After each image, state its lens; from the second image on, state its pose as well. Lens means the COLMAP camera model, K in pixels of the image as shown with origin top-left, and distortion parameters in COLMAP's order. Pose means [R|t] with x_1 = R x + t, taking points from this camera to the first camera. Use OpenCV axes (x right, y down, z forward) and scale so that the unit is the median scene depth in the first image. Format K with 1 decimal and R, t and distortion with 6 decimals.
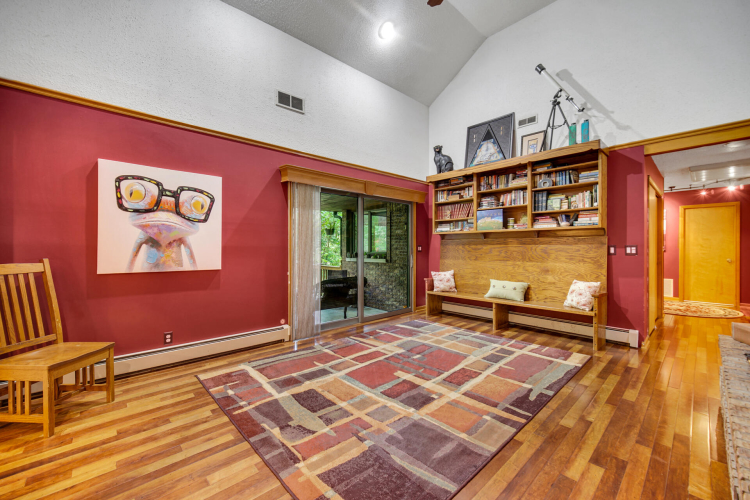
lens RADIAL K [[307.9, 0, 372.9], [0, 307.9, 246.7], [0, 0, 1]] dist [0.002924, 0.000381]
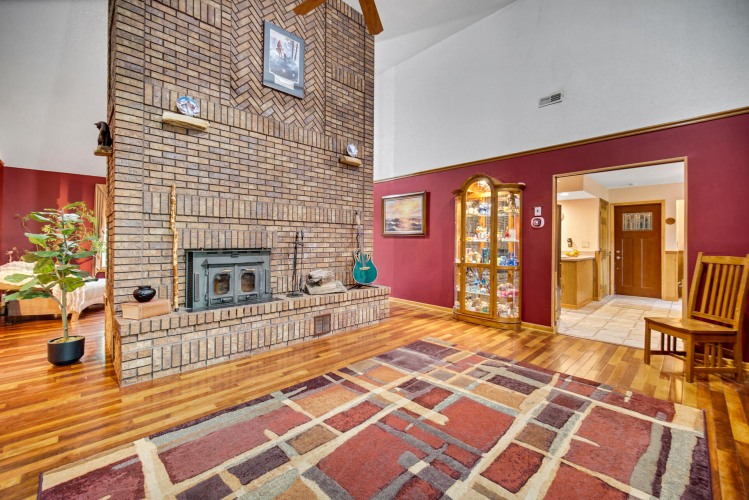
lens RADIAL K [[307.5, 0, 373.3], [0, 307.5, 244.2], [0, 0, 1]] dist [0.002924, 0.000381]
pose [[-0.999752, -0.008057, -0.020753, 0.284689], [-0.008178, 0.999950, 0.005746, 0.005978], [0.020706, 0.005914, -0.999768, 1.865183]]
